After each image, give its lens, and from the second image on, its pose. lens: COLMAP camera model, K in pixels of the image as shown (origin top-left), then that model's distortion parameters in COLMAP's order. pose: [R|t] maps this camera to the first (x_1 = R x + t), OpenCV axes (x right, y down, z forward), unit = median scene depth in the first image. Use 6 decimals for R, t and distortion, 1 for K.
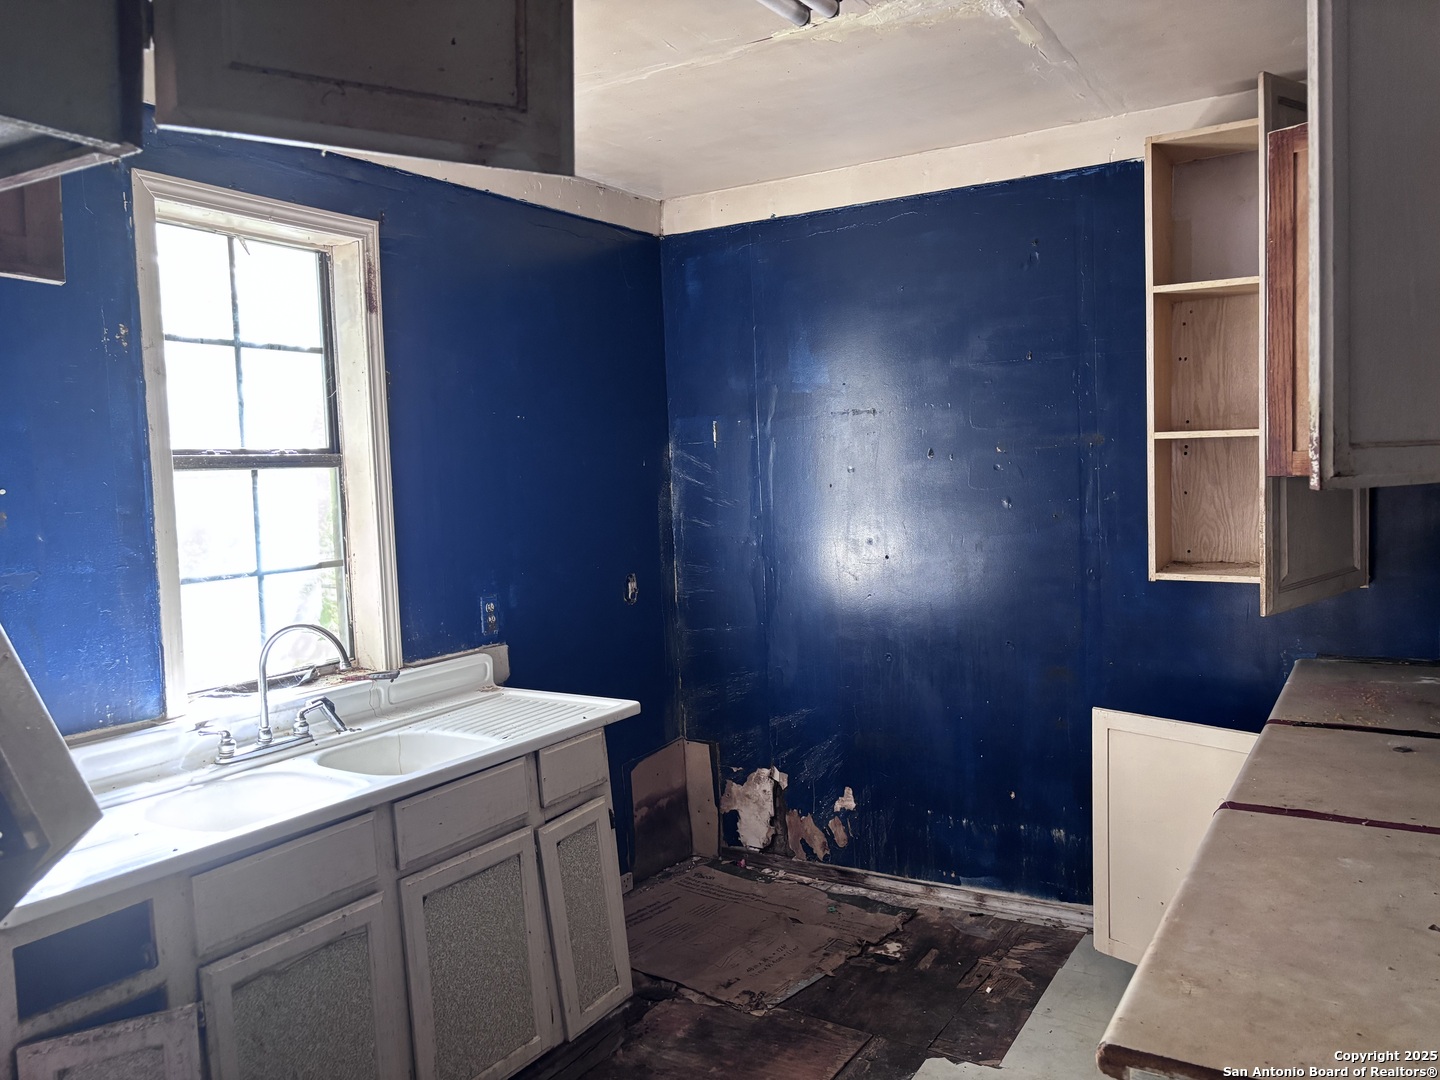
lens RADIAL K [[1094.3, 0, 713.8], [0, 1094.3, 530.2], [0, 0, 1]] dist [0.041692, -0.032330]
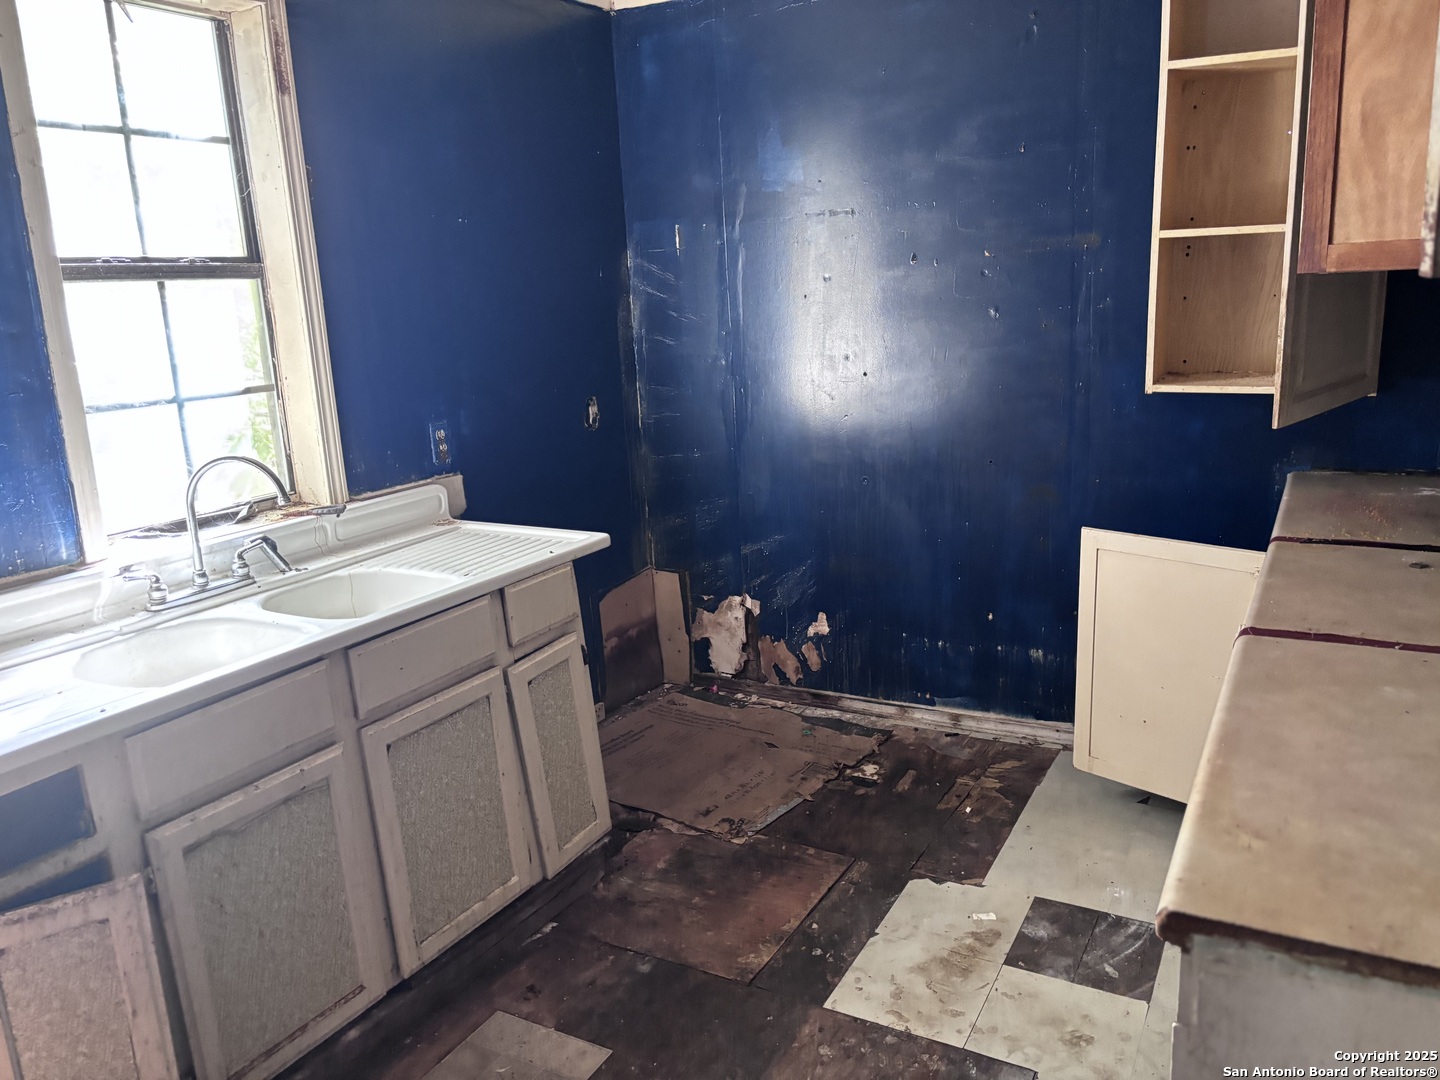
lens RADIAL K [[1094.3, 0, 713.8], [0, 1094.3, 530.2], [0, 0, 1]] dist [0.041692, -0.032330]
pose [[0.998859, -0.021401, 0.042687, -0.020092], [0.014249, 0.986799, 0.161320, 0.005390], [-0.045576, -0.160528, 0.985978, 0.084167]]
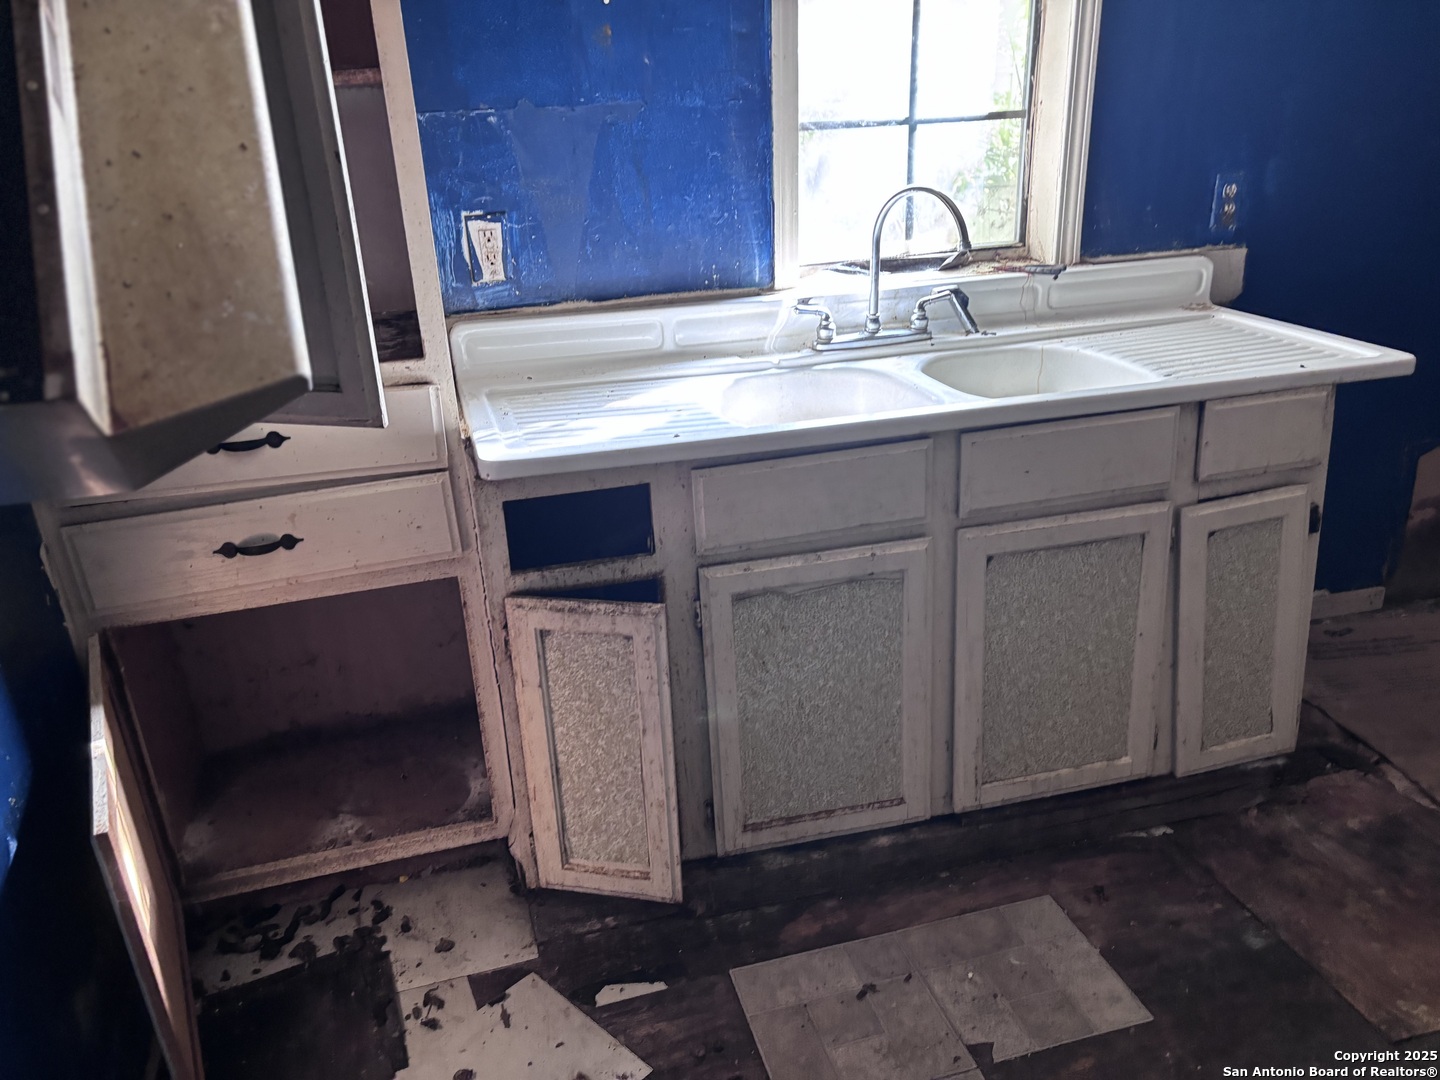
lens RADIAL K [[1102.3, 0, 720.0], [0, 1102.3, 540.0], [0, 0, 1]] dist [0.050396, -0.045609]
pose [[0.739946, 0.260816, -0.620045, 0.070184], [-0.024643, 0.931663, 0.362488, 0.035505], [0.672215, -0.252942, 0.695807, 0.282920]]
